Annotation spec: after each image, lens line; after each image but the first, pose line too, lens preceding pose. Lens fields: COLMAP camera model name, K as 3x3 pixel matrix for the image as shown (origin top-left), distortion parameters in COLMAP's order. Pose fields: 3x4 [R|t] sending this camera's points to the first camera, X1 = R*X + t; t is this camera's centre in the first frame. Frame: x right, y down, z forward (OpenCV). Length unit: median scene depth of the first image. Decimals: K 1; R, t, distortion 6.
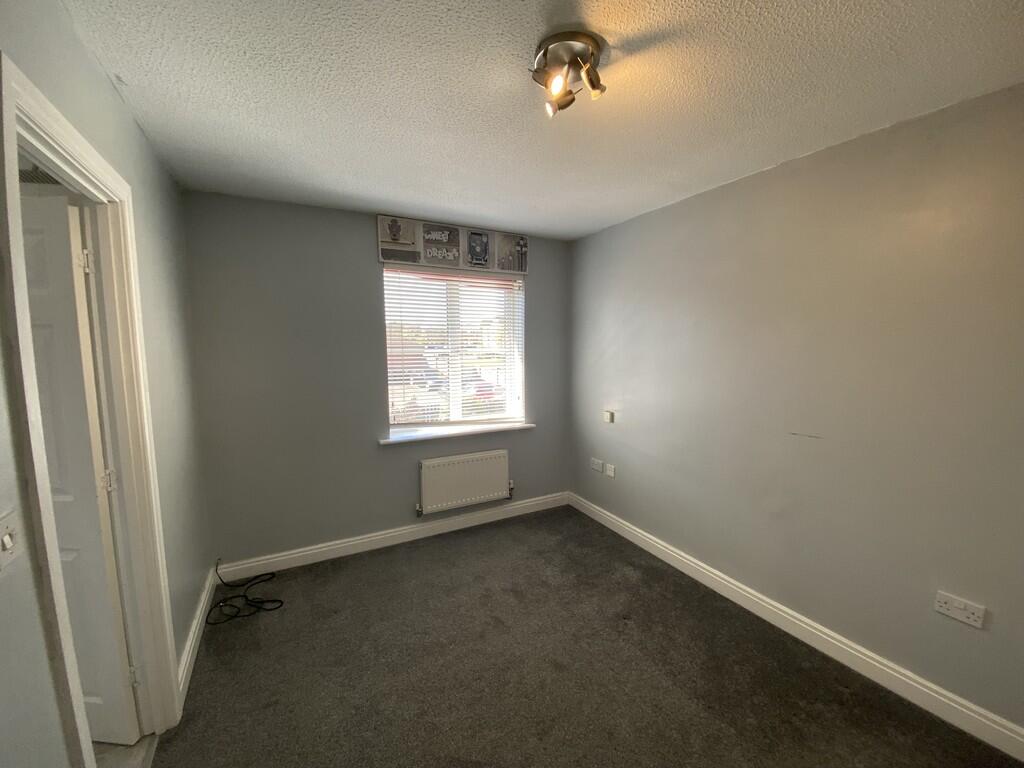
lens RADIAL K [[421.8, 0, 512.0], [0, 421.8, 384.0], [0, 0, 1]] dist [0.069581, -0.045296]
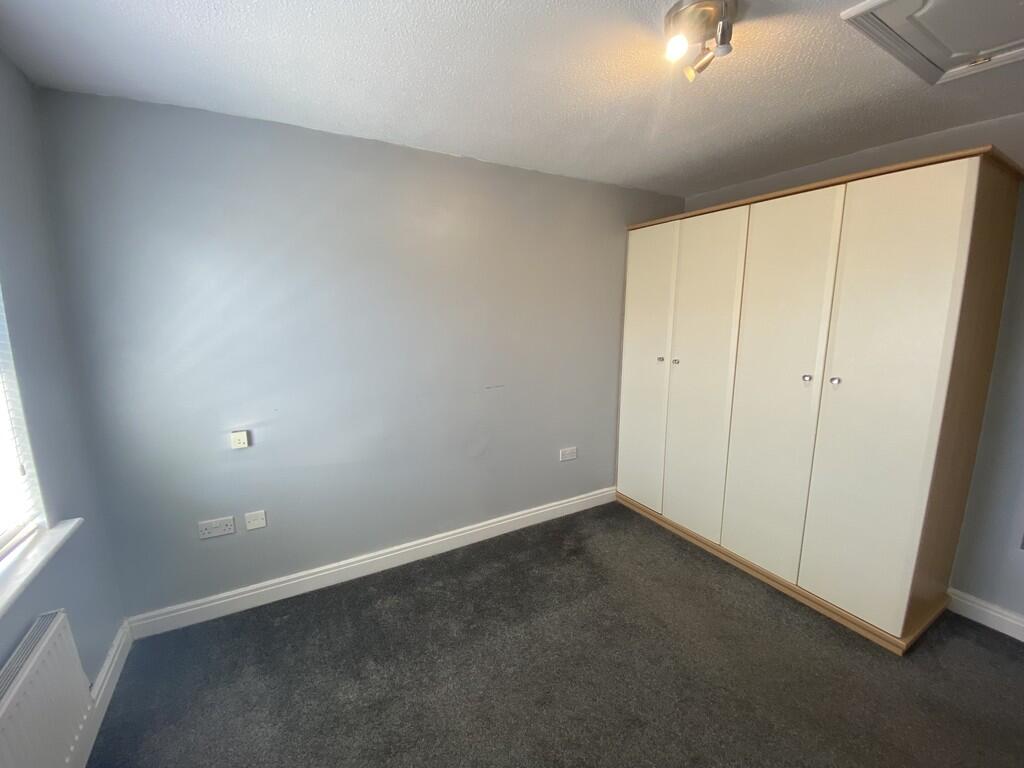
lens RADIAL K [[421.8, 0, 512.0], [0, 421.8, 384.0], [0, 0, 1]] dist [0.069581, -0.045296]
pose [[-0.024719, -0.179792, 0.983394, -0.383038], [0.088186, 0.979468, 0.181291, -0.080396], [-0.995797, 0.091203, -0.008357, 0.615374]]
